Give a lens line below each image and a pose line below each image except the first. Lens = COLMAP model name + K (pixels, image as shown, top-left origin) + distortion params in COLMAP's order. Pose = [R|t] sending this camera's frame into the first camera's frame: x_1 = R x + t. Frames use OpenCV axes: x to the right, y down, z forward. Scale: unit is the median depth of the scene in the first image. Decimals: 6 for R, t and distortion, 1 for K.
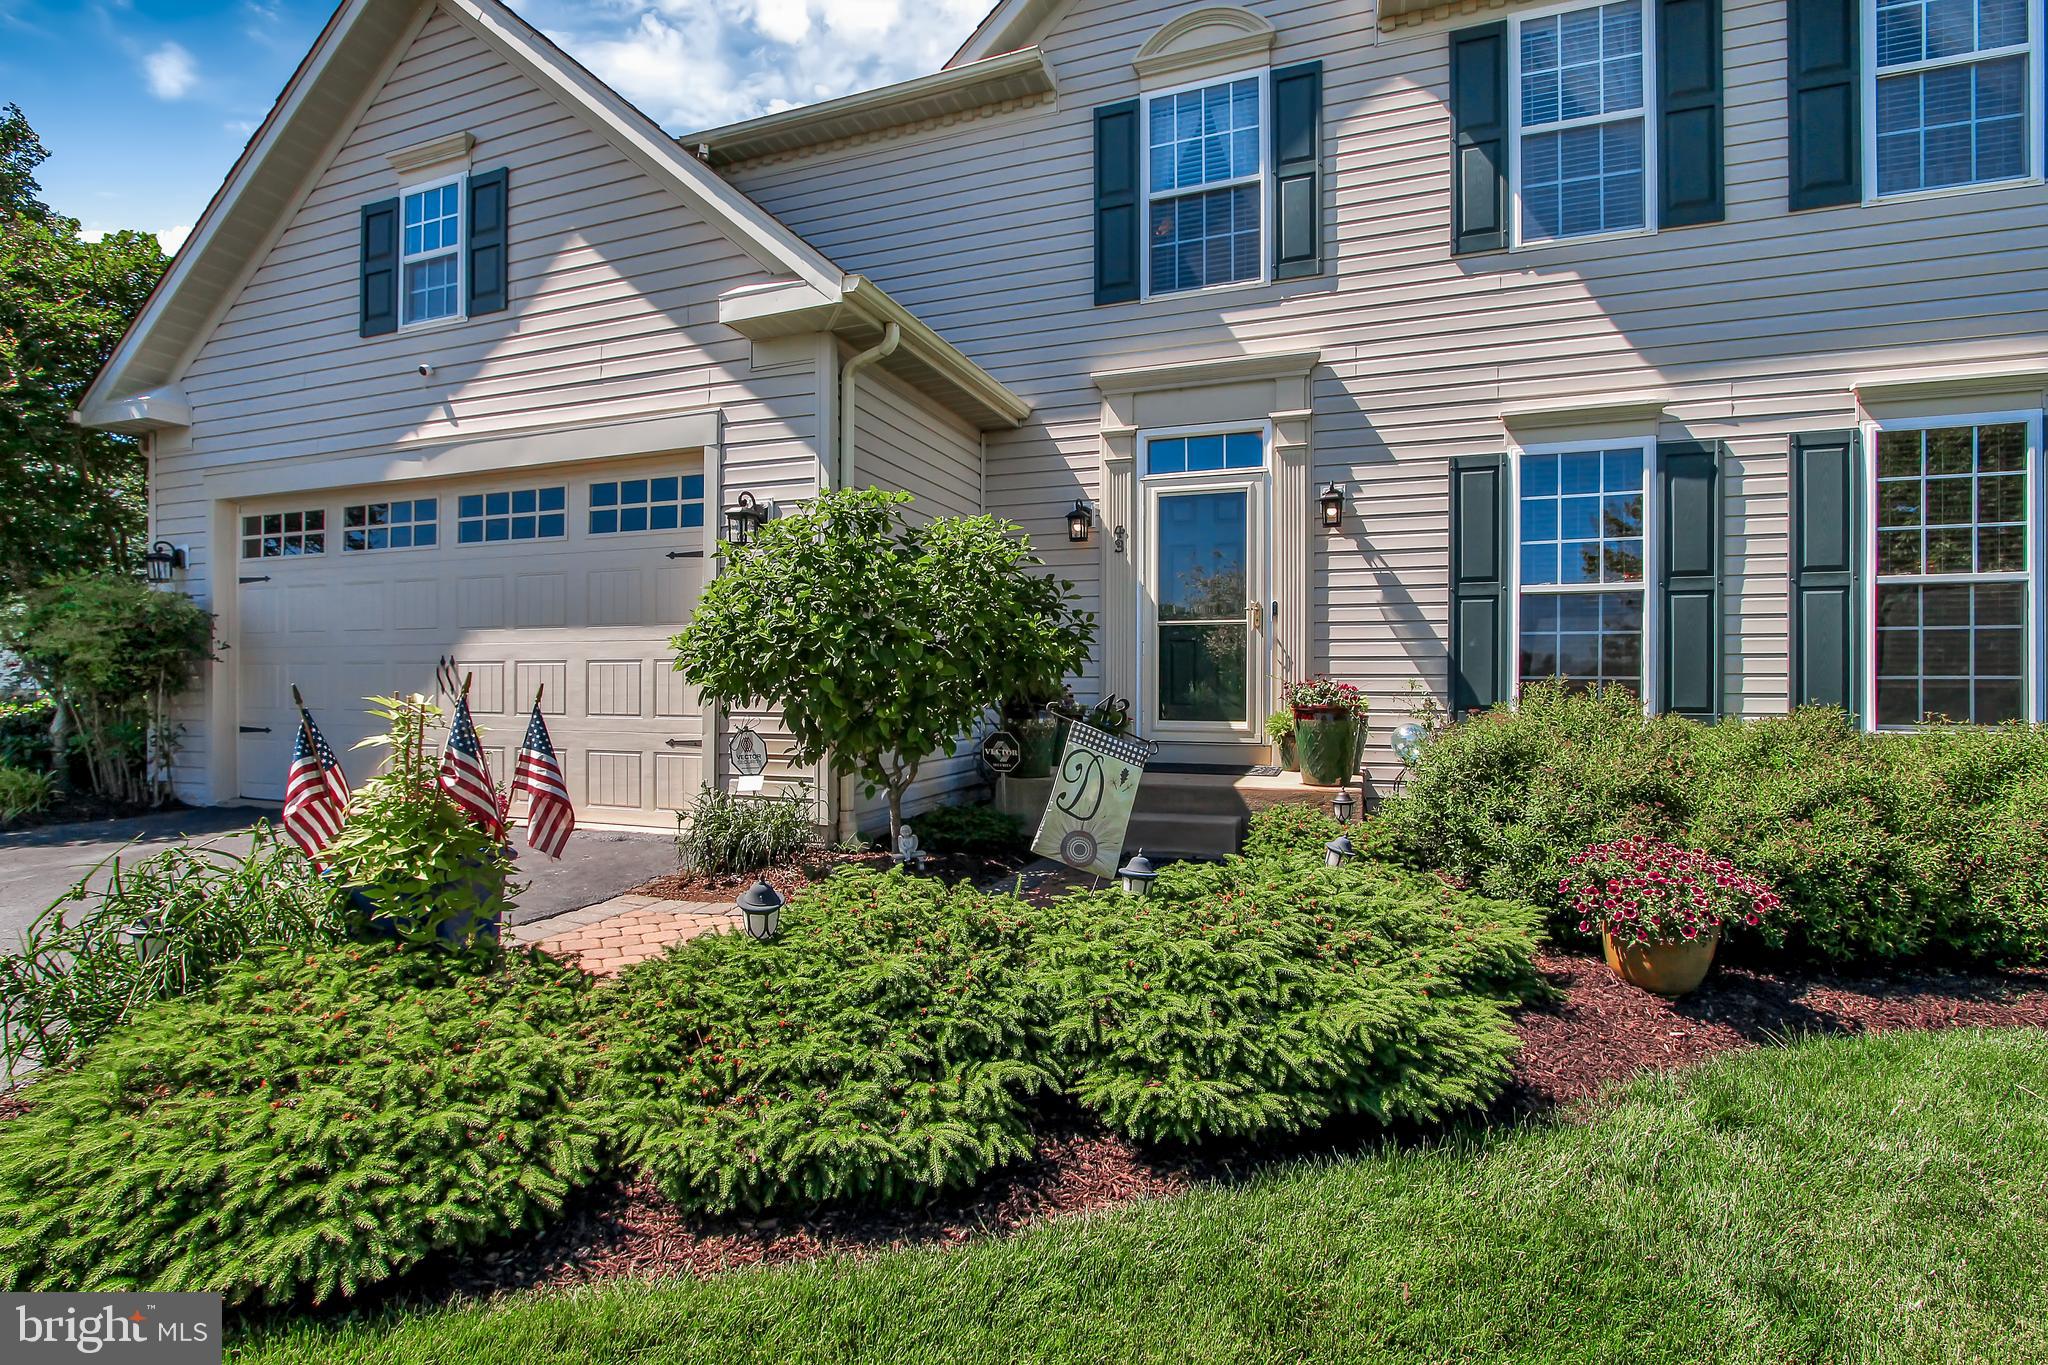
lens RADIAL K [[972.4, 0, 1027.3], [0, 972.4, 692.4], [0, 0, 1]] dist [-0.012034, 0.000045]
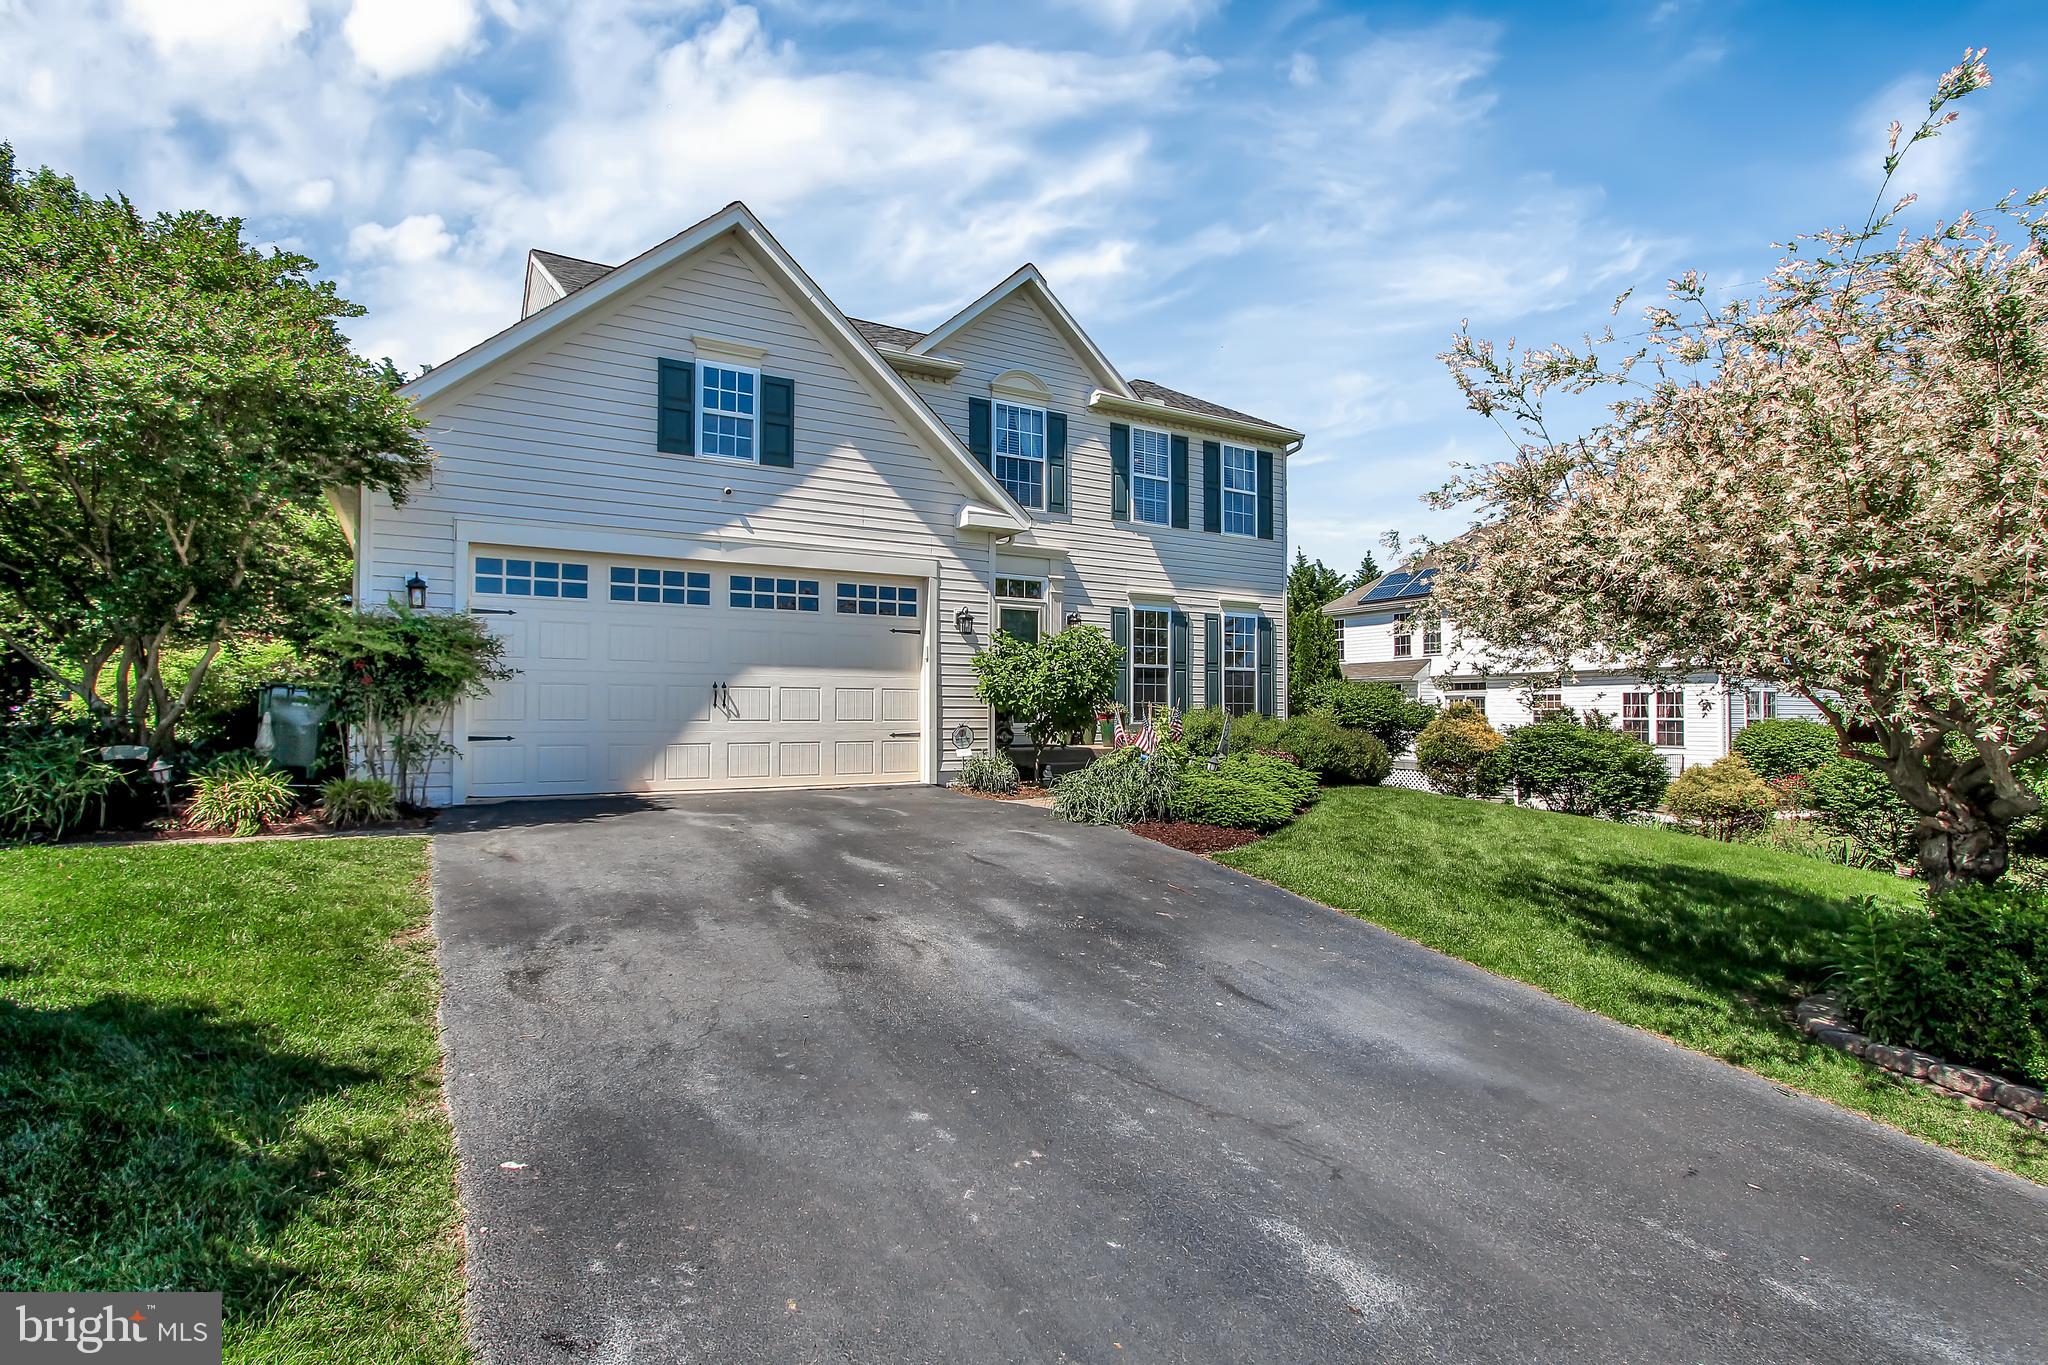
lens RADIAL K [[972.4, 0, 1027.3], [0, 972.4, 692.4], [0, 0, 1]] dist [-0.012034, 0.000045]
pose [[0.626452, 0.014165, 0.779332, -1.503516], [-0.000683, 0.999844, -0.017624, 0.003532], [-0.779460, 0.010508, 0.626364, -0.296405]]
